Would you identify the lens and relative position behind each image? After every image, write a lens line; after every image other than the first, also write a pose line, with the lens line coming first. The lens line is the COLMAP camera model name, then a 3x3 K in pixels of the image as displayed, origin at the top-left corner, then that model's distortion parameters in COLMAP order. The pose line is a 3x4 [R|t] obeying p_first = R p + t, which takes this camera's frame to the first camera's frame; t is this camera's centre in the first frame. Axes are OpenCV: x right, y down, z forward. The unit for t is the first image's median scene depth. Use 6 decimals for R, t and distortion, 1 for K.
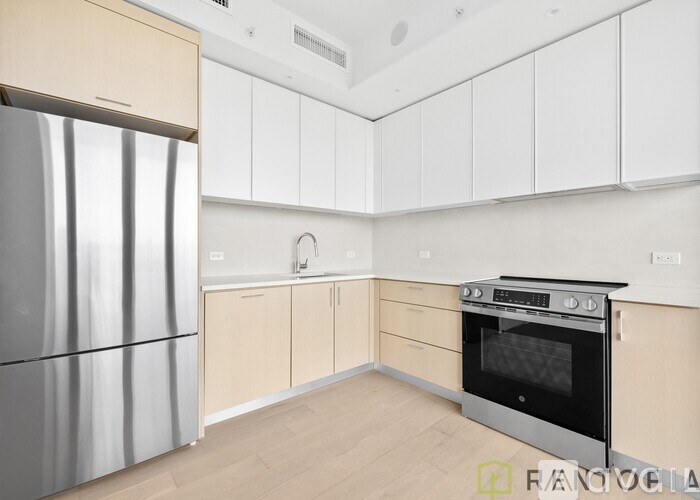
lens RADIAL K [[311.9, 0, 345.4], [0, 311.9, 250.6], [0, 0, 1]] dist [0.004684, 0.000065]
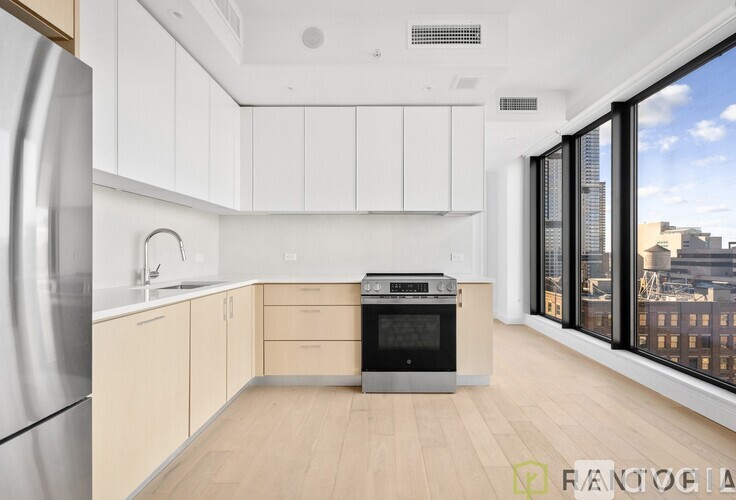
lens RADIAL K [[313.4, 0, 379.2], [0, 313.4, 254.0], [0, 0, 1]] dist [-0.003843, 0.000242]
pose [[0.649897, -0.002525, 0.760018, -0.464942], [0.000497, 0.999996, 0.002897, 0.001459], [-0.760022, -0.001505, 0.649895, 0.180482]]
